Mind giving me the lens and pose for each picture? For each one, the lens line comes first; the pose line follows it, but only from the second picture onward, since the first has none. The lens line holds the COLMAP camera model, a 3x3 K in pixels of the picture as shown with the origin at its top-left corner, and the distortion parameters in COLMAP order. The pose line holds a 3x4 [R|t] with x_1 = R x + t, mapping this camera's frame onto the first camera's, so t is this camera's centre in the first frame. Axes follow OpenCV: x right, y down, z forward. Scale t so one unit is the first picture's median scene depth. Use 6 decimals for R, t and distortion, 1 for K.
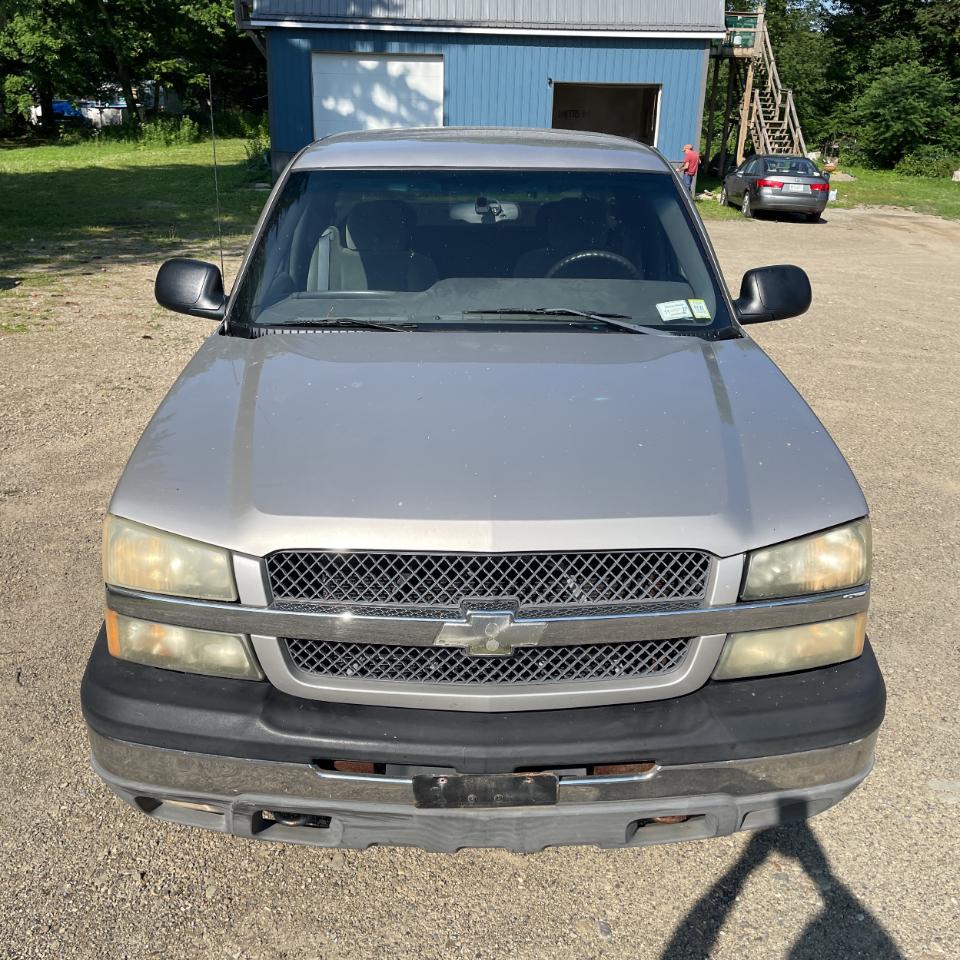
lens RADIAL K [[961.0, 0, 480.7], [0, 961.0, 478.9], [0, 0, 1]] dist [0.032137, 0.000000]
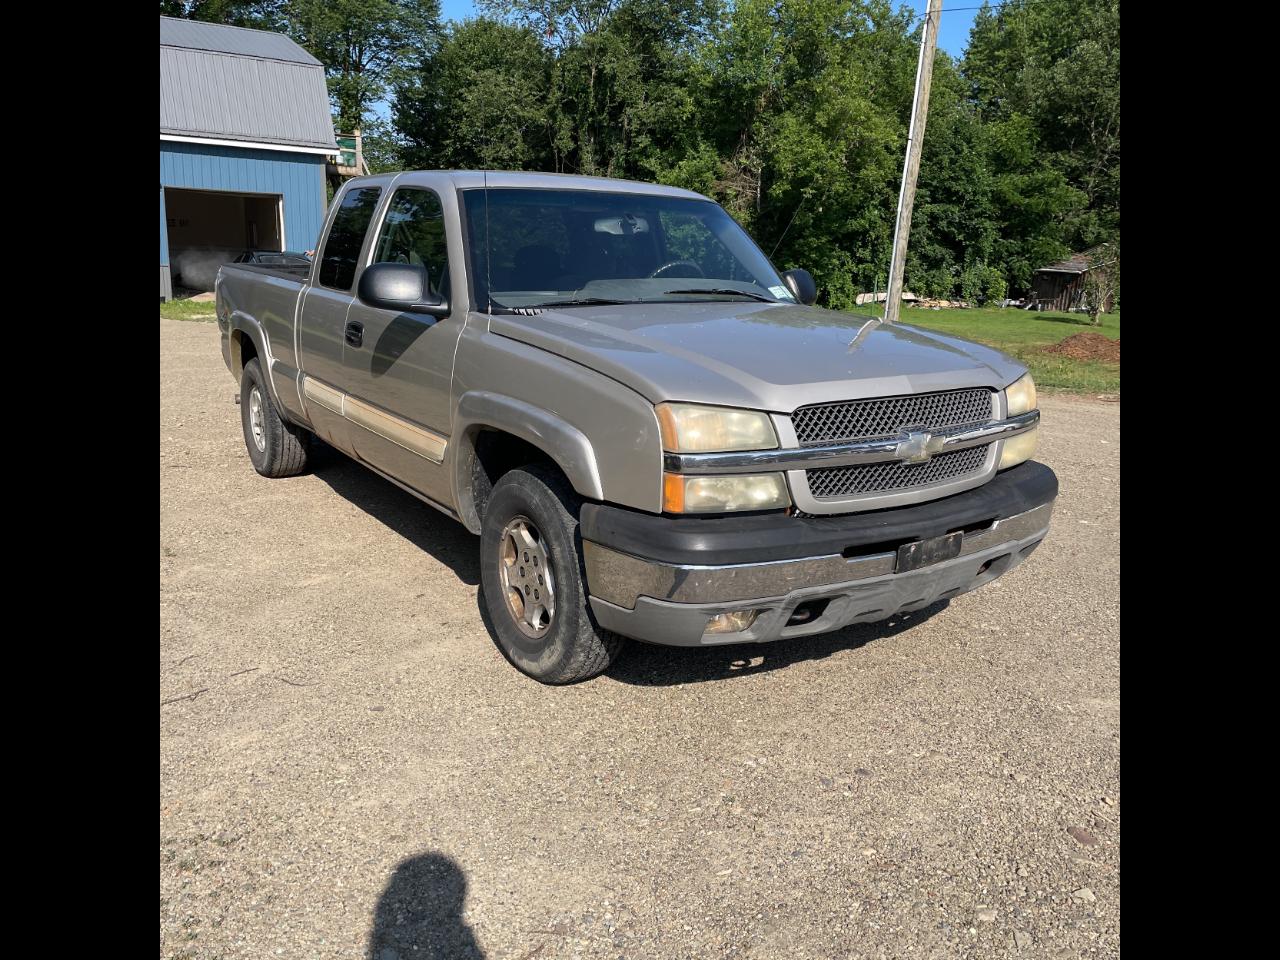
lens RADIAL K [[937.3, 0, 638.2], [0, 937.3, 484.6], [0, 0, 1]] dist [0.055792, -0.050825]
pose [[0.841392, -0.126530, 0.525405, -1.125720], [0.178988, 0.982580, -0.050006, 0.207848], [-0.509925, 0.136116, 0.849382, -0.036548]]
